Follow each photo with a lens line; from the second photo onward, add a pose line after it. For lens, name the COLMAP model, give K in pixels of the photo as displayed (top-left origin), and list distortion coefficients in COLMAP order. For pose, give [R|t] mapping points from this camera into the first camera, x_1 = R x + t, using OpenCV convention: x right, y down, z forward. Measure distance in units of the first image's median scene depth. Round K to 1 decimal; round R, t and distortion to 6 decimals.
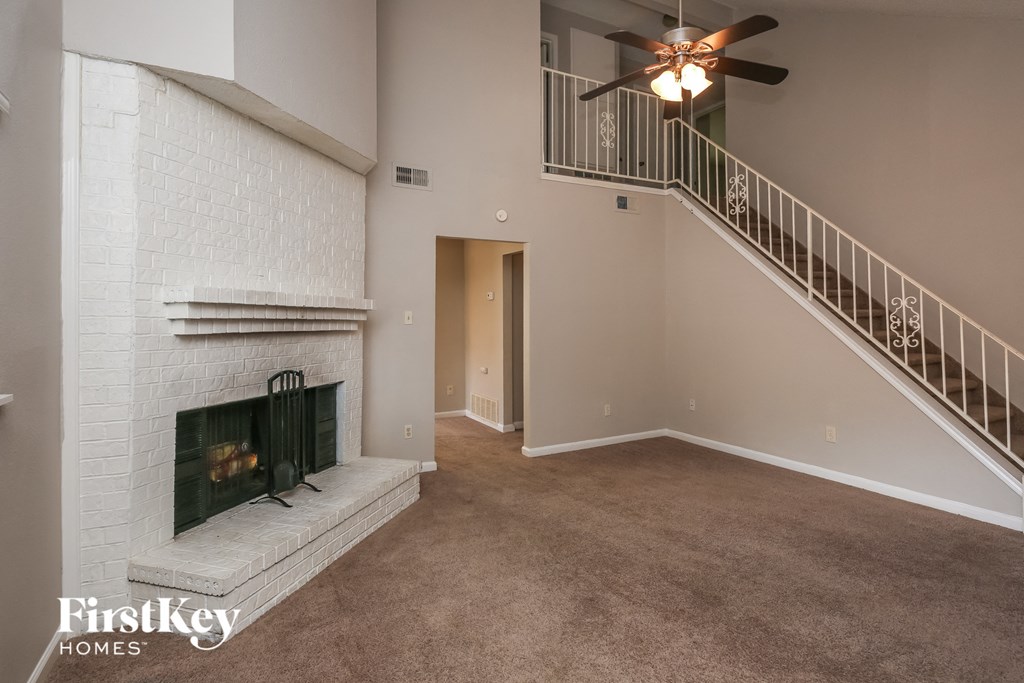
lens RADIAL K [[506.8, 0, 515.8], [0, 506.8, 329.7], [0, 0, 1]] dist [0.050921, -0.000009]
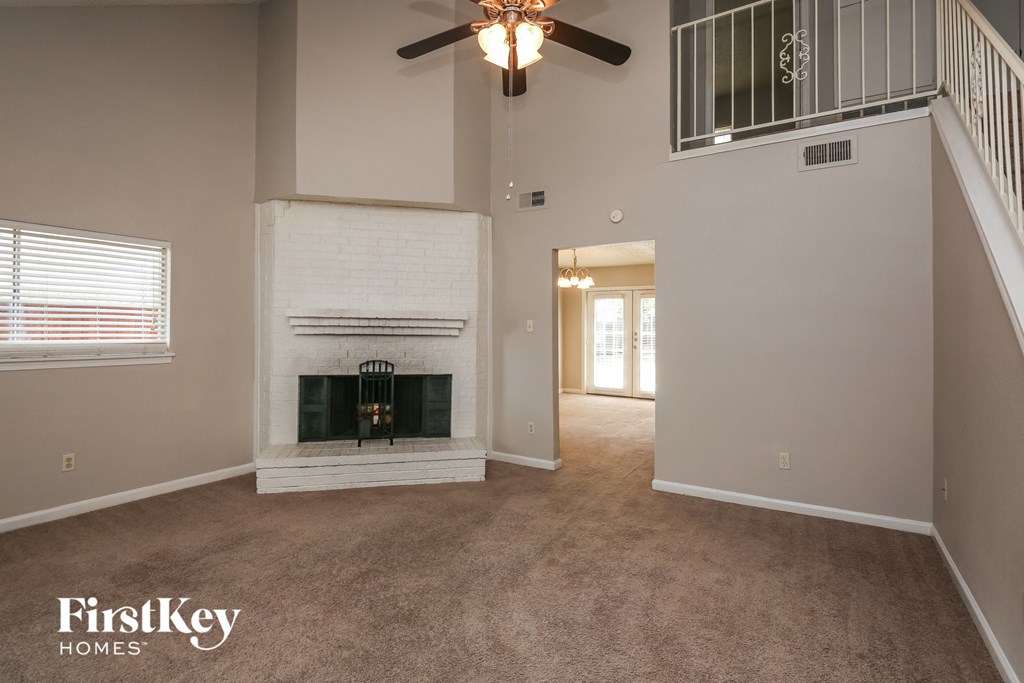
lens RADIAL K [[506.8, 0, 515.8], [0, 506.8, 329.7], [0, 0, 1]] dist [0.050921, -0.000009]
pose [[0.514072, 0.009628, -0.857693, 0.857965], [-0.026139, 0.999648, -0.004446, -0.010728], [0.857348, 0.024705, 0.514143, 0.469252]]
